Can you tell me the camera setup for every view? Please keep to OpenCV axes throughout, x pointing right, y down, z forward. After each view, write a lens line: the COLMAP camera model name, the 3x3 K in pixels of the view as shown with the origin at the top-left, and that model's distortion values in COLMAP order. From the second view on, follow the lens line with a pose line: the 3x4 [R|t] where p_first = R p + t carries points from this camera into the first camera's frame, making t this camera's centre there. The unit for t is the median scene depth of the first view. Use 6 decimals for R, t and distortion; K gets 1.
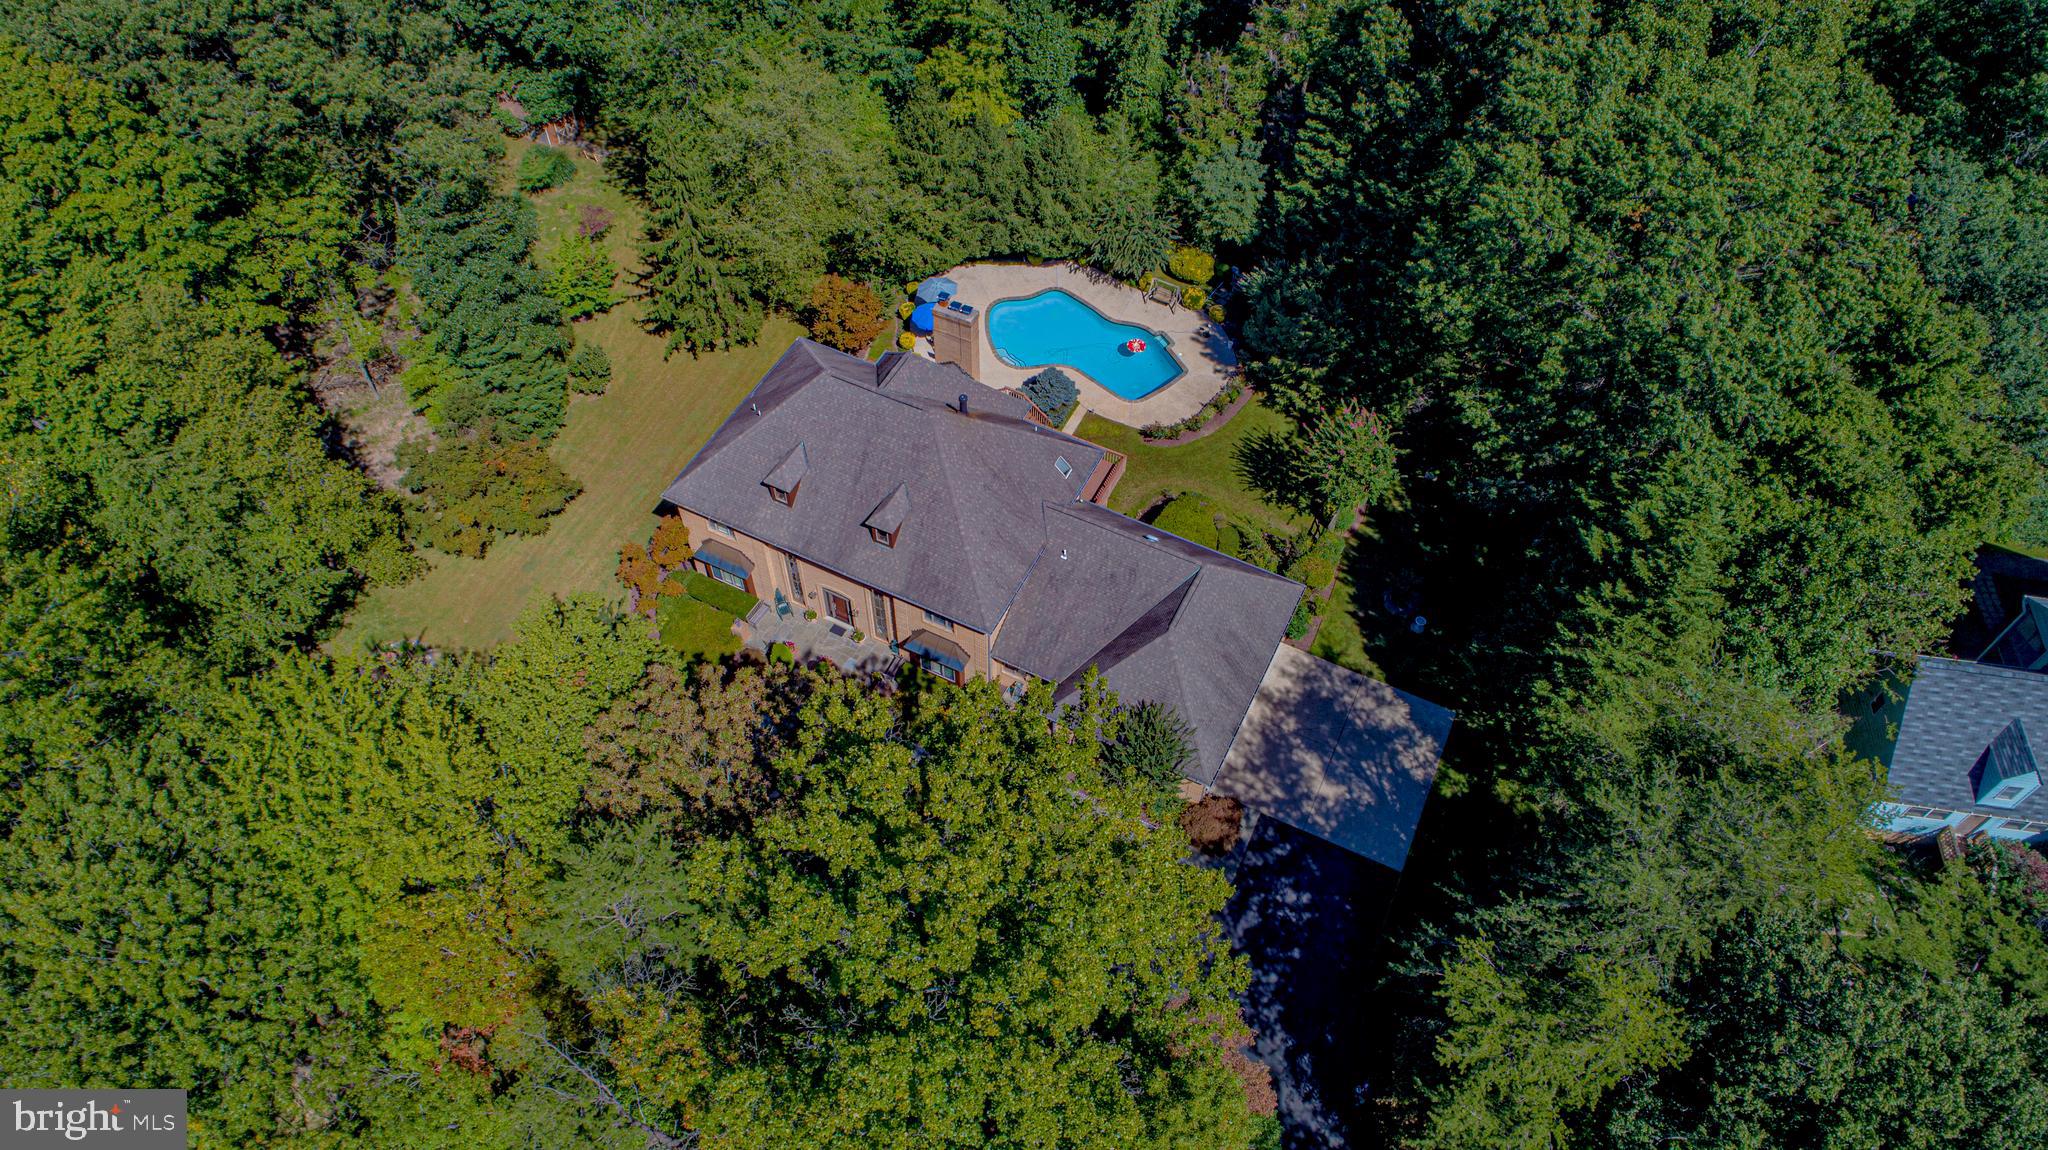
lens RADIAL K [[1366.2, 0, 1024.0], [0, 1366.2, 575.0], [0, 0, 1]] dist [-0.011908, -0.000409]
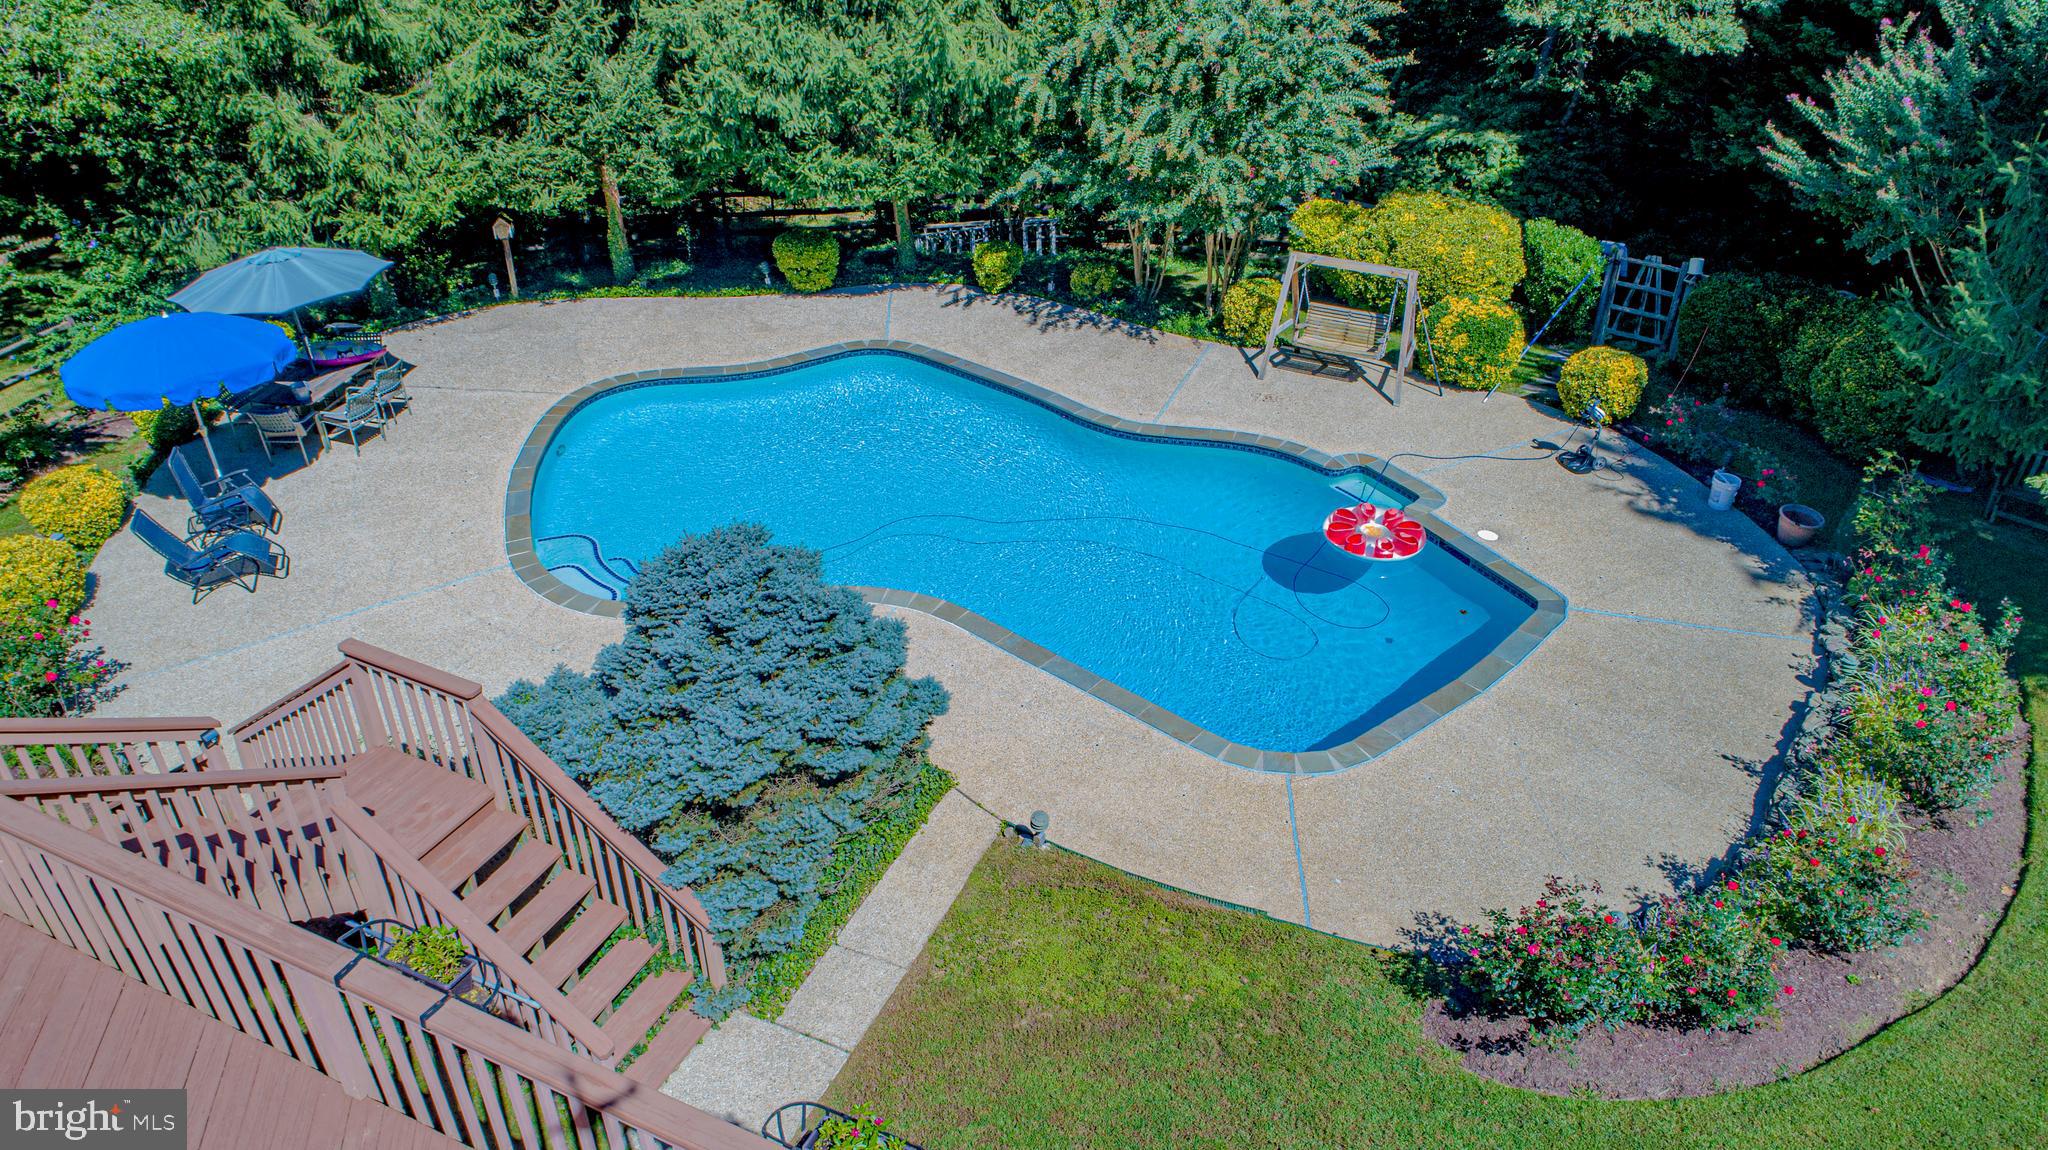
lens RADIAL K [[1366.2, 0, 1024.0], [0, 1366.2, 575.0], [0, 0, 1]] dist [-0.011908, -0.000409]
pose [[0.999498, -0.025778, 0.018408, 0.047944], [0.030629, 0.934703, -0.354108, -0.097058], [-0.008077, 0.354494, 0.935023, 0.888074]]
